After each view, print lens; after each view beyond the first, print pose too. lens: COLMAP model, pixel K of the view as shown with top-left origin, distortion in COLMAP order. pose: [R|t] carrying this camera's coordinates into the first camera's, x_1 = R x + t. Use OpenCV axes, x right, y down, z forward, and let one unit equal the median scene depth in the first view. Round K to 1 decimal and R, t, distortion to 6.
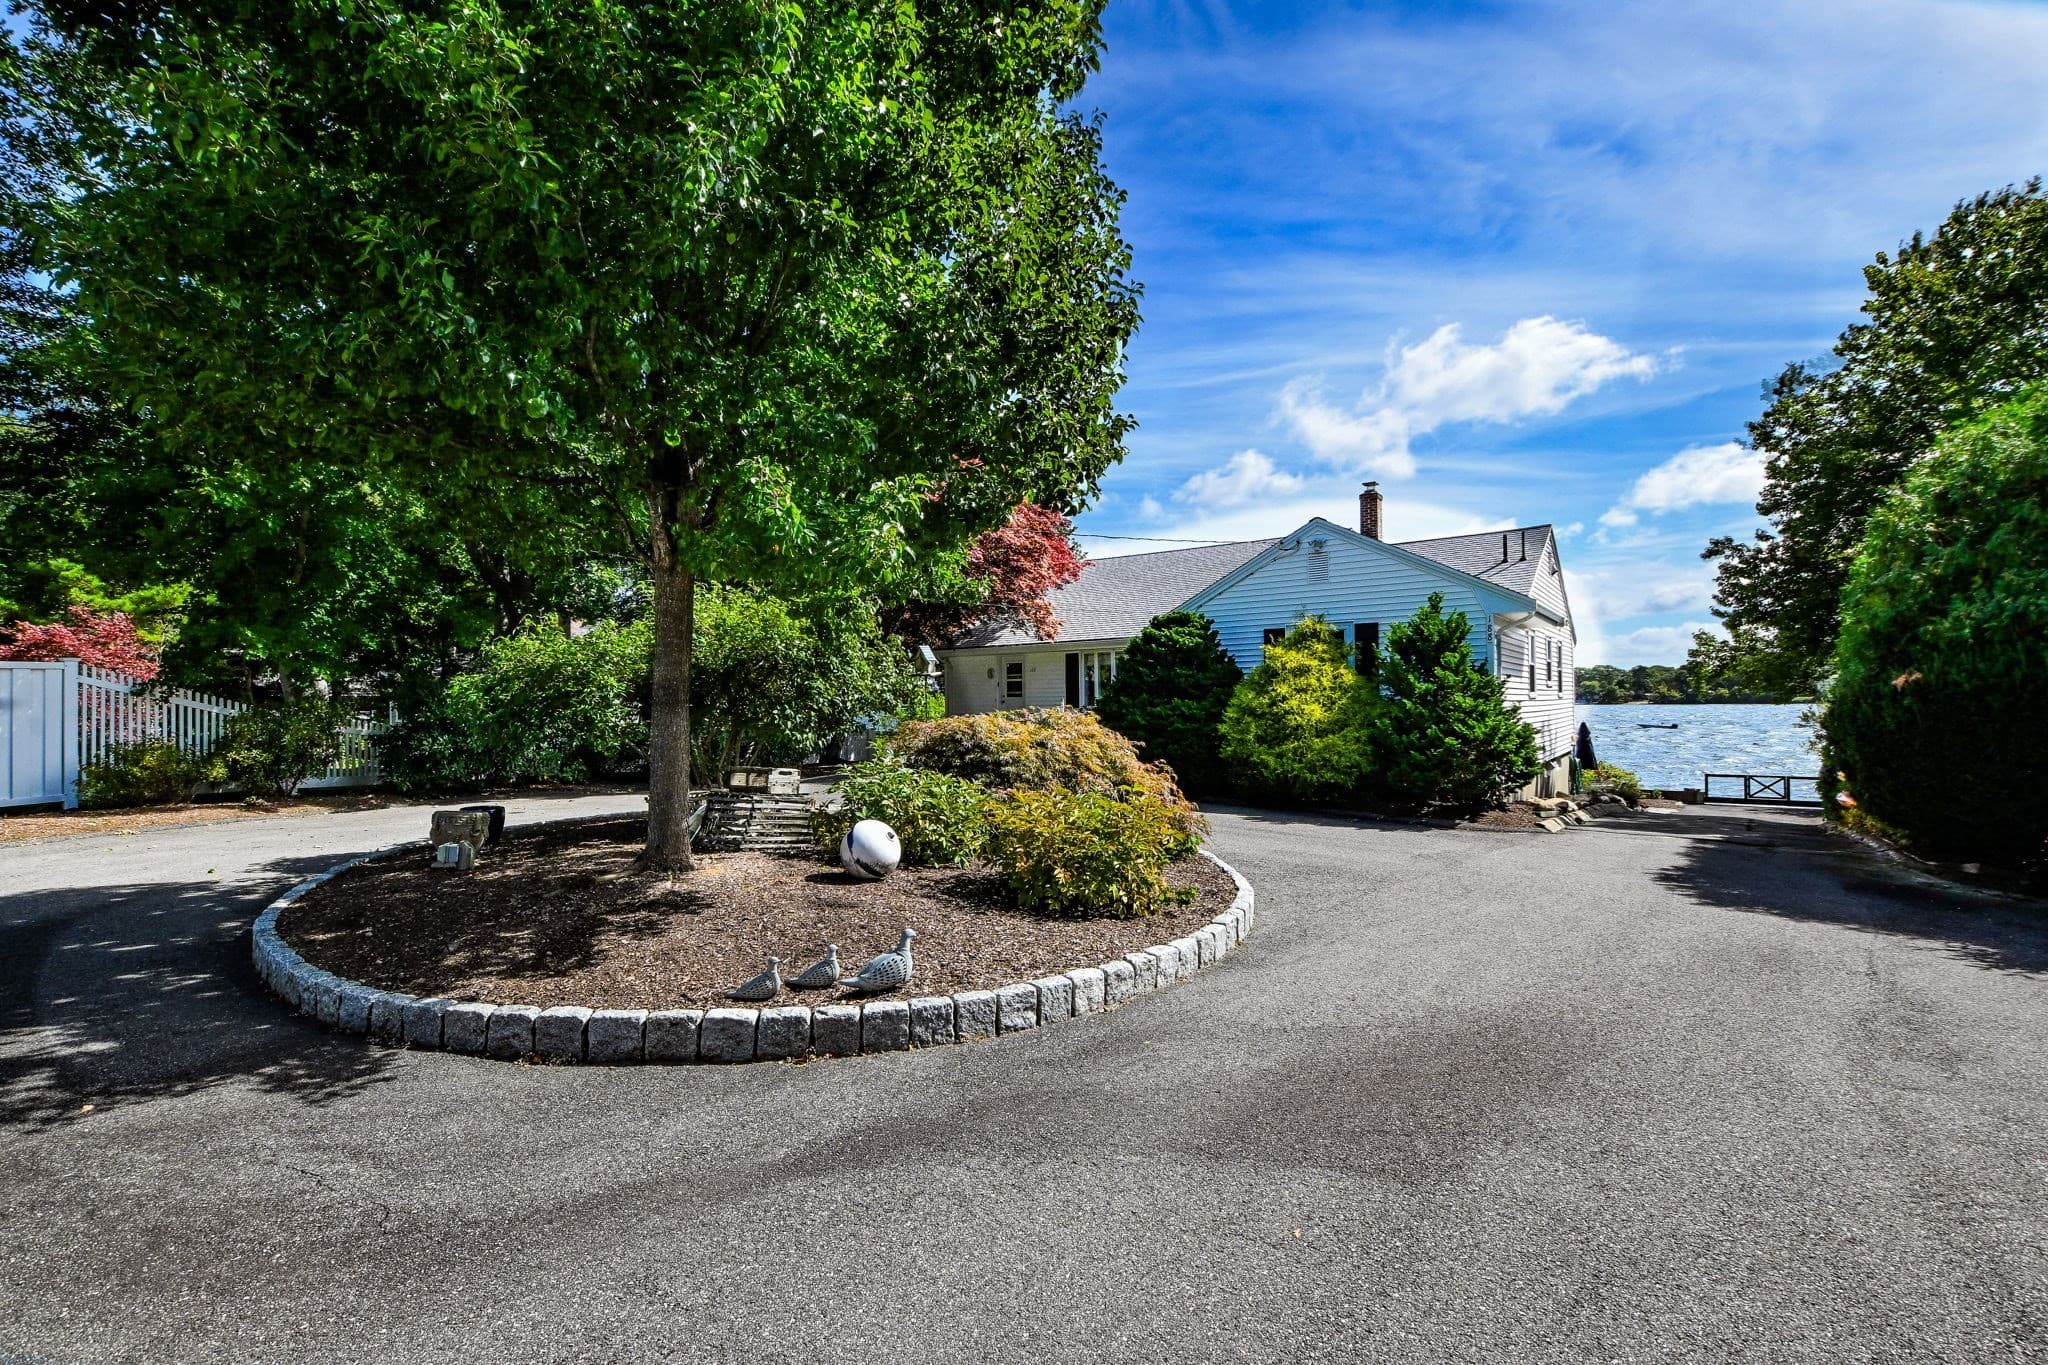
lens RADIAL K [[896.2, 0, 1024.0], [0, 896.2, 682.5], [0, 0, 1]] dist [-0.032601, 0.005713]
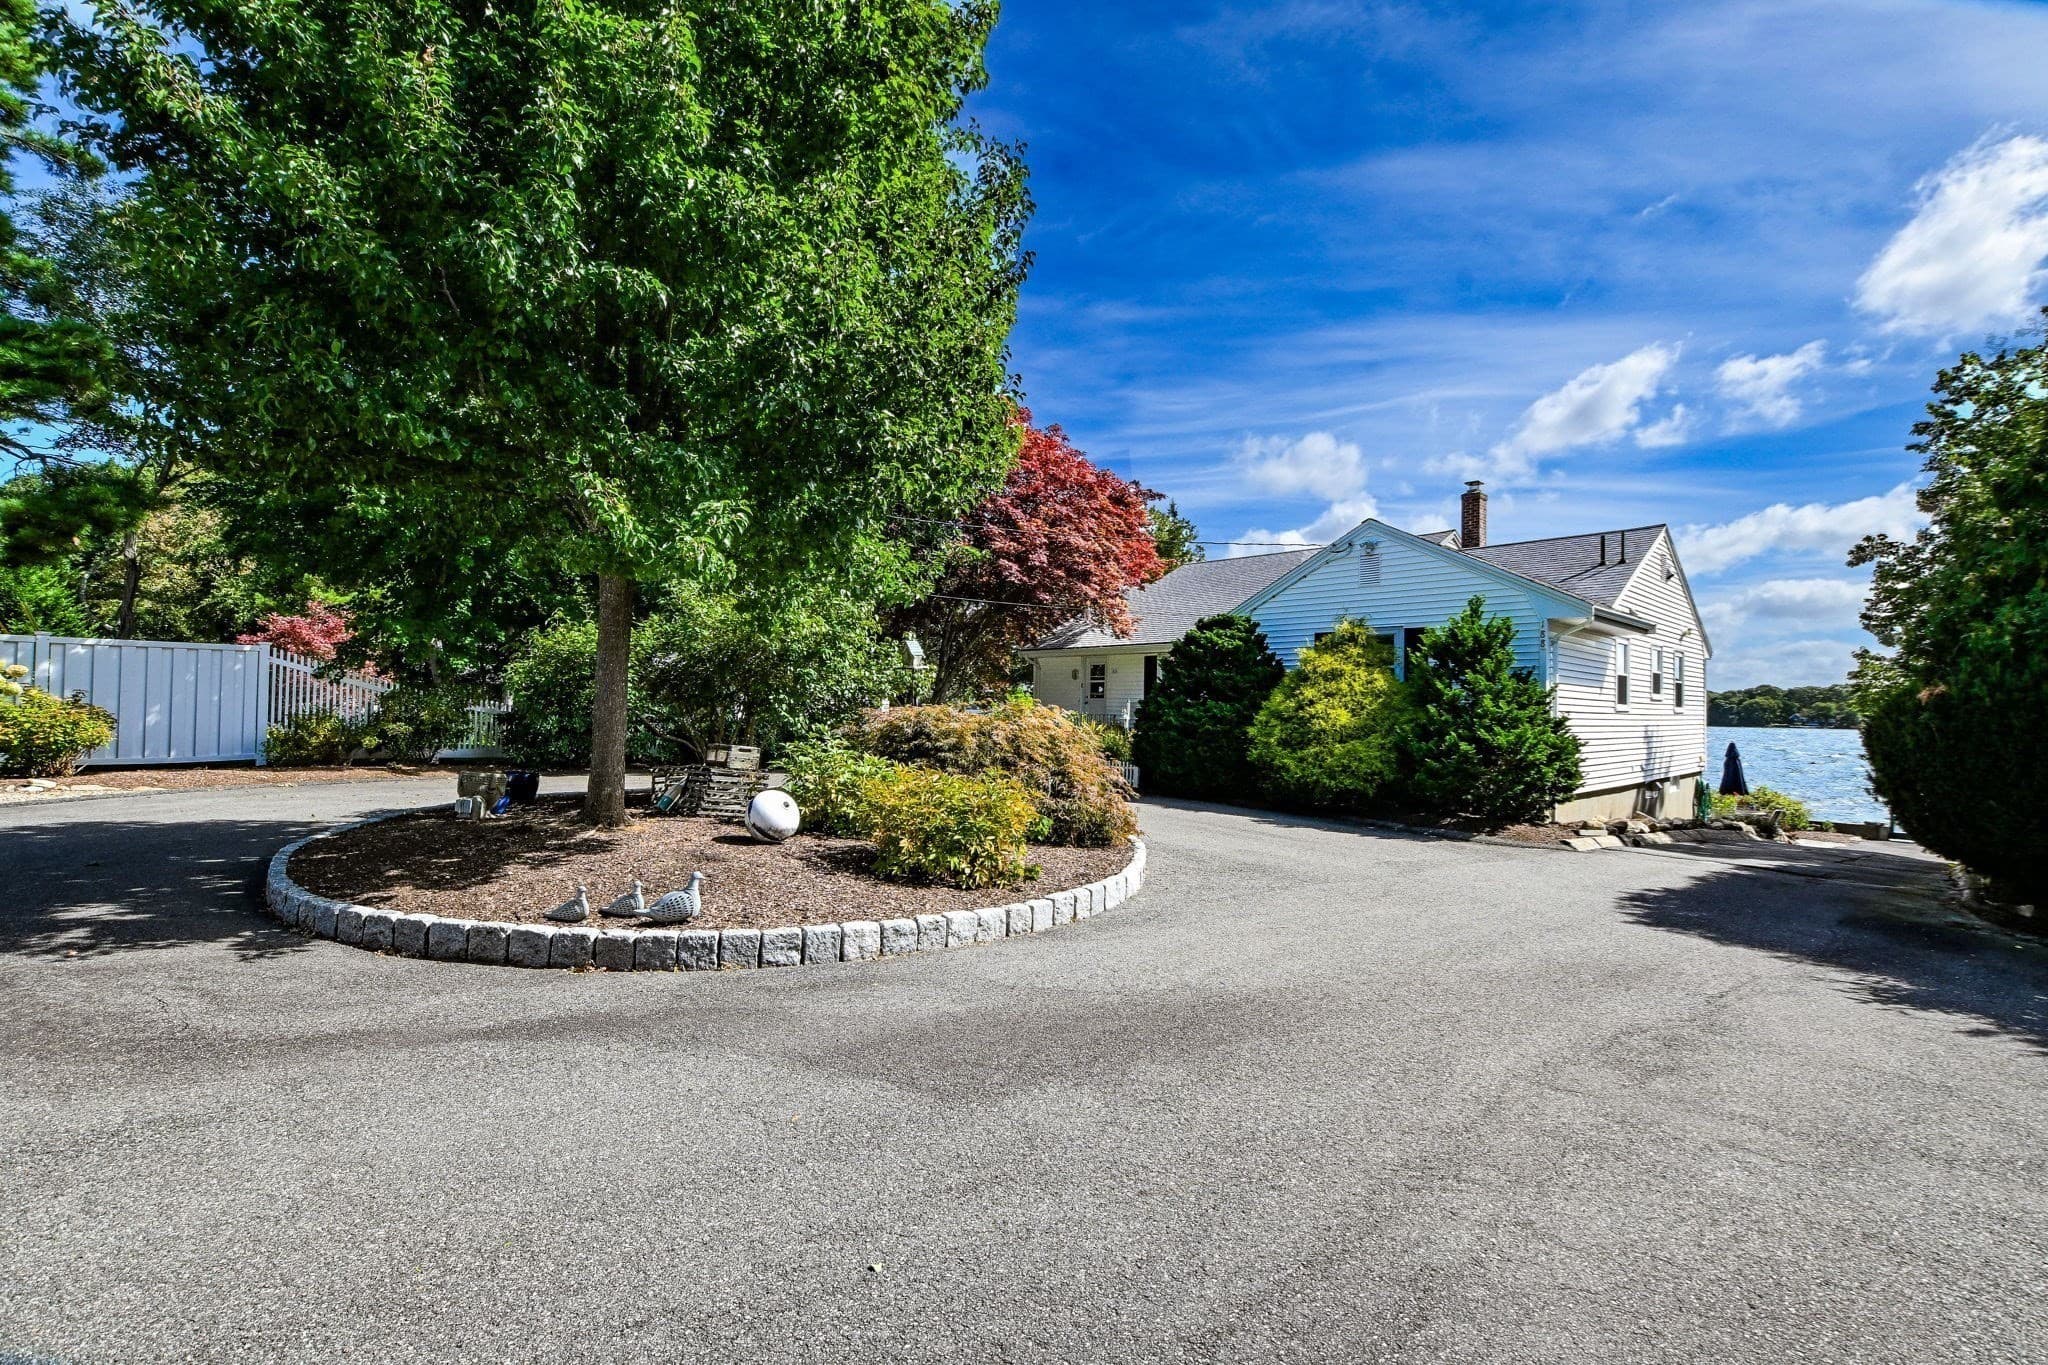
lens RADIAL K [[896.2, 0, 1024.0], [0, 896.2, 682.5], [0, 0, 1]] dist [-0.032601, 0.005713]
pose [[0.984434, 0.022576, -0.174296, 0.233735], [-0.023479, 0.999719, -0.003121, 0.009964], [0.174177, 0.007165, 0.984688, -0.036796]]
